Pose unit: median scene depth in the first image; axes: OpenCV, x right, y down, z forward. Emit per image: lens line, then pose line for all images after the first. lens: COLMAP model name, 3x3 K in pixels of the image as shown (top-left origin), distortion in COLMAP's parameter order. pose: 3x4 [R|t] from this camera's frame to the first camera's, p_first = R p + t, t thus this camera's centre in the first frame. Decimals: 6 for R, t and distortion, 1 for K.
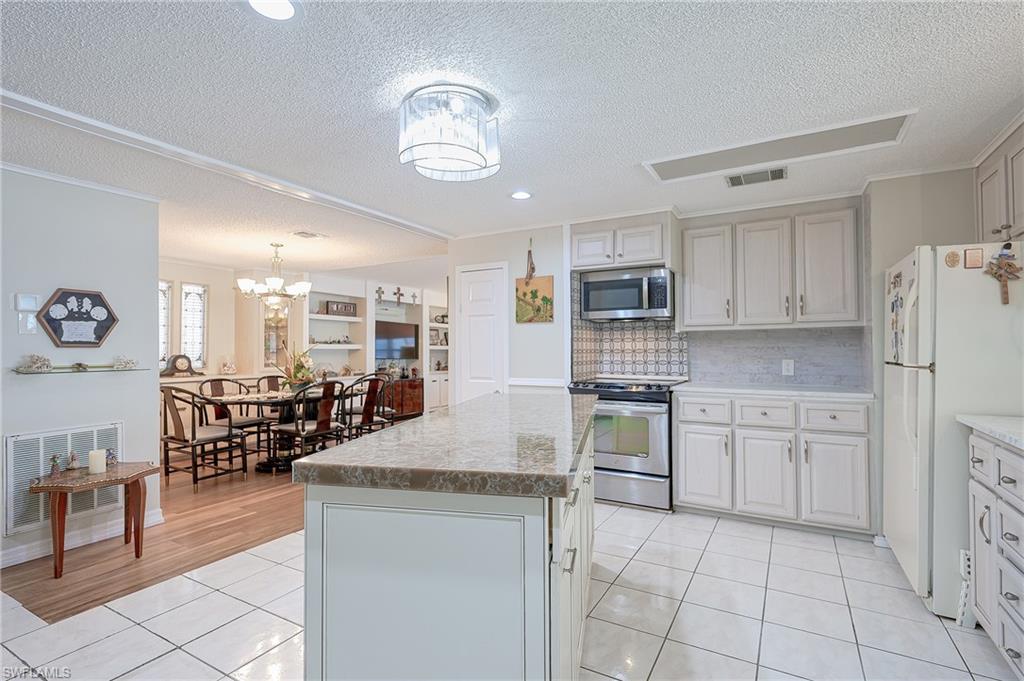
lens RADIAL K [[472.2, 0, 539.8], [0, 472.2, 338.9], [0, 0, 1]] dist [-0.000584, -0.001030]
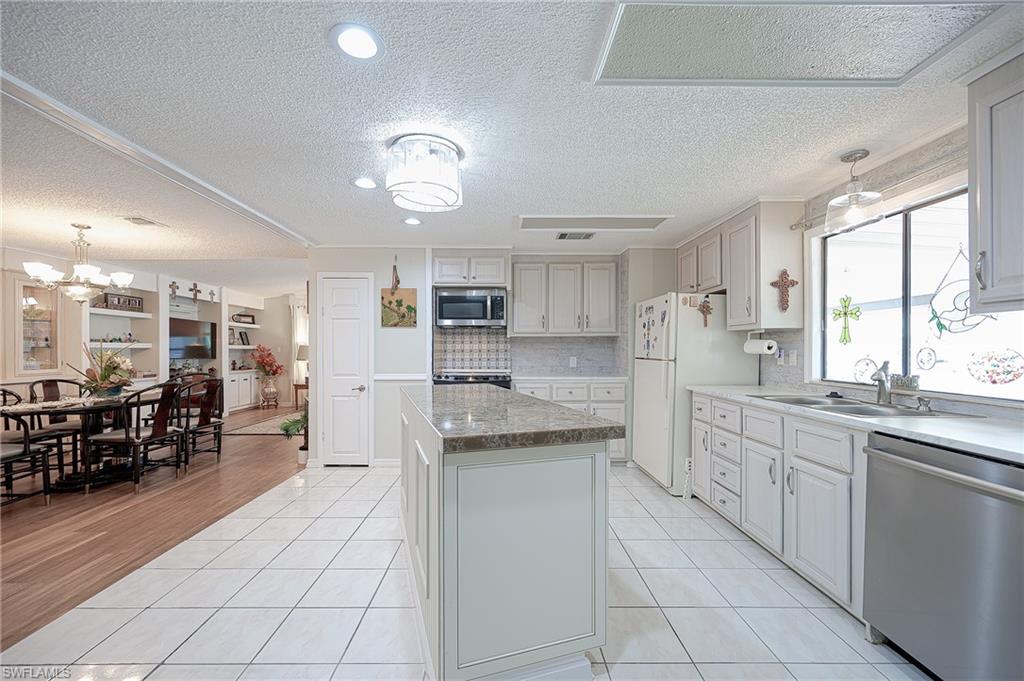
lens RADIAL K [[387.3, 0, 519.2], [0, 387.3, 349.2], [0, 0, 1]] dist [-0.000496, -0.000083]
pose [[0.873792, 0.003841, 0.486285, -0.228110], [-0.014265, 0.999741, 0.017736, 0.000345], [-0.486091, -0.022434, 0.873620, -0.002912]]
